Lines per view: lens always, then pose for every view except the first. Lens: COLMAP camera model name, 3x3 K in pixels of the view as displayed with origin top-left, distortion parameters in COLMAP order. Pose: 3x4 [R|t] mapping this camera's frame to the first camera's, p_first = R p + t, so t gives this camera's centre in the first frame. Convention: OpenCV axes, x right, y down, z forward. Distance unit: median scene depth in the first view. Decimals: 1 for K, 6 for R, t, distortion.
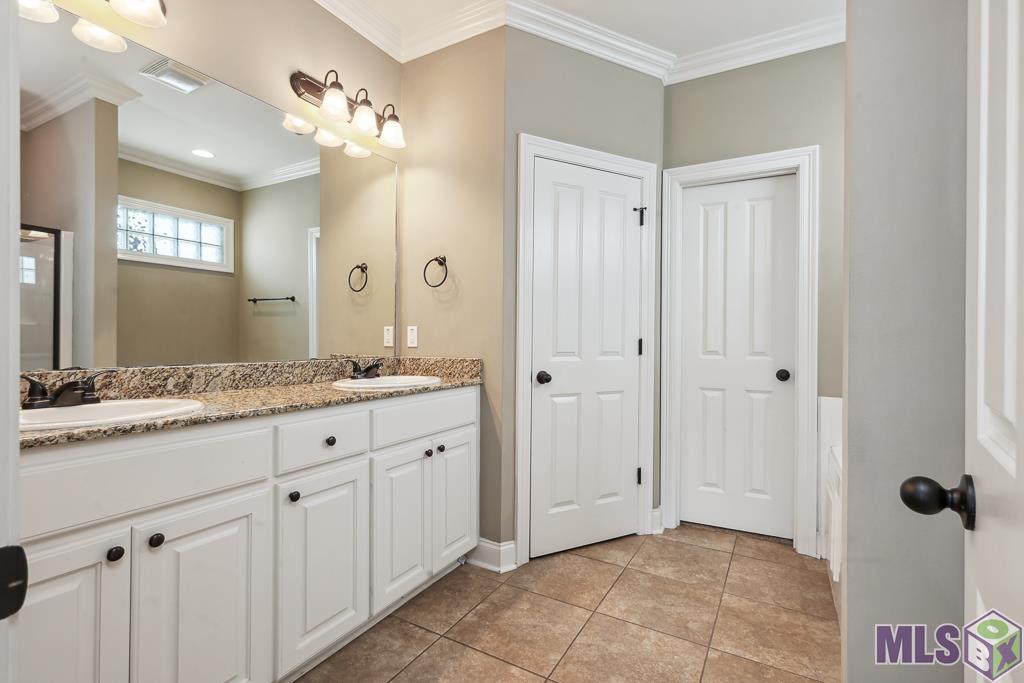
lens RADIAL K [[464.8, 0, 520.0], [0, 464.8, 337.5], [0, 0, 1]] dist [0.000429, 0.003716]
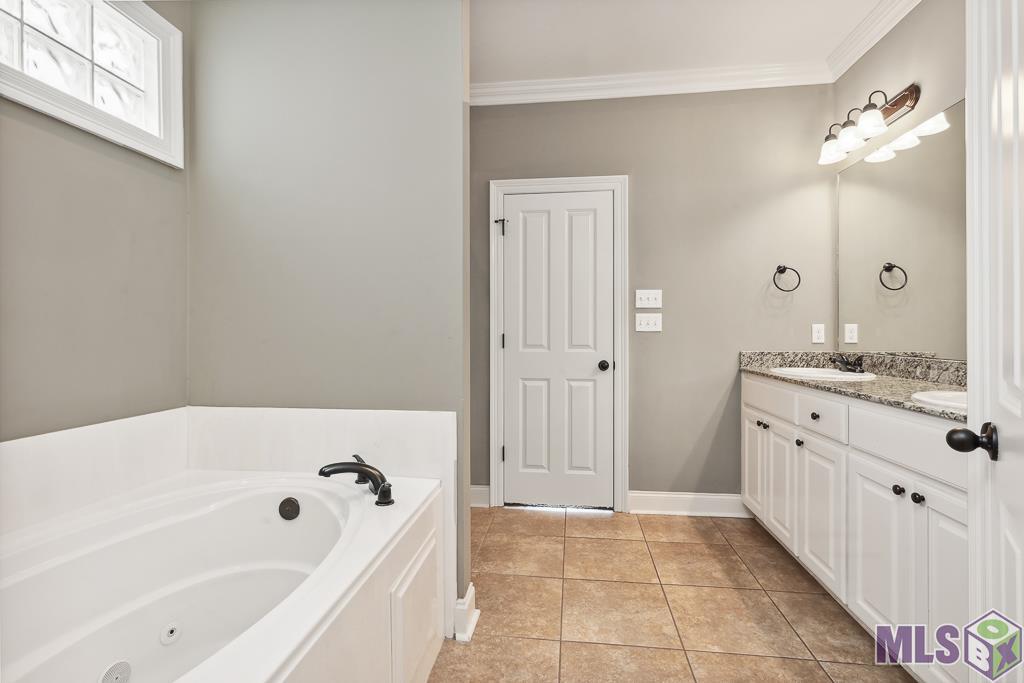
lens RADIAL K [[464.8, 0, 512.2], [0, 464.8, 337.2], [0, 0, 1]] dist [0.000429, 0.003716]
pose [[-0.925233, -0.003461, -0.379383, 0.798274], [-0.005992, 0.999967, 0.005490, 0.002724], [0.379351, 0.007352, -0.925224, 1.747753]]
